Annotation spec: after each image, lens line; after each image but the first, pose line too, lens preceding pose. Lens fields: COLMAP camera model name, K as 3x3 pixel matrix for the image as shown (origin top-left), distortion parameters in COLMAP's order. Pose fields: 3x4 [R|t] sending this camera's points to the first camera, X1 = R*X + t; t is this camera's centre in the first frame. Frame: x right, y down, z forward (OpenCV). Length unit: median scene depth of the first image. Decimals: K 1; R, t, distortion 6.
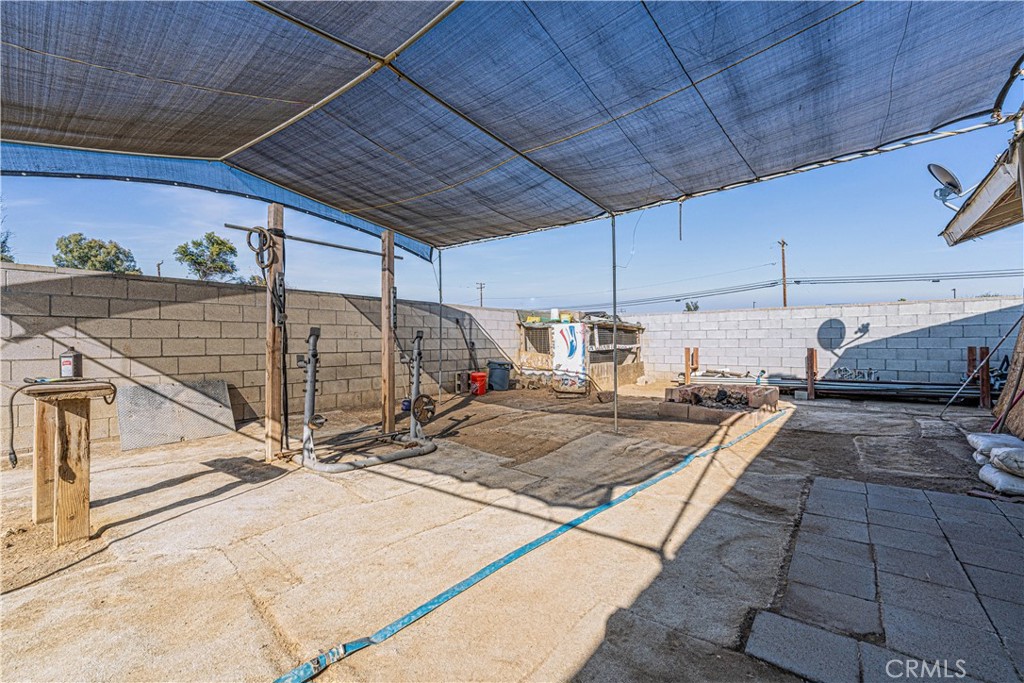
lens RADIAL K [[412.7, 0, 510.5], [0, 412.7, 343.5], [0, 0, 1]] dist [-0.002504, -0.000746]
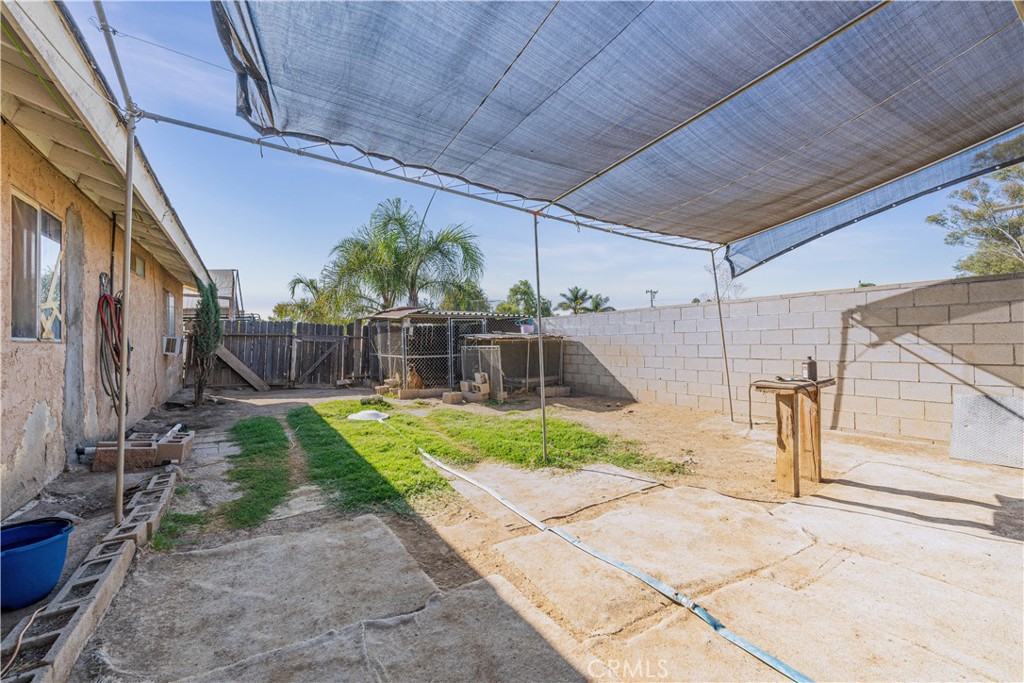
lens RADIAL K [[412.7, 0, 503.6], [0, 412.7, 339.5], [0, 0, 1]] dist [-0.002504, -0.000746]
pose [[-0.312847, 0.001198, -0.949803, 0.326276], [0.007233, 0.999973, -0.001121, -0.031389], [0.949776, -0.007220, -0.312847, 0.273265]]
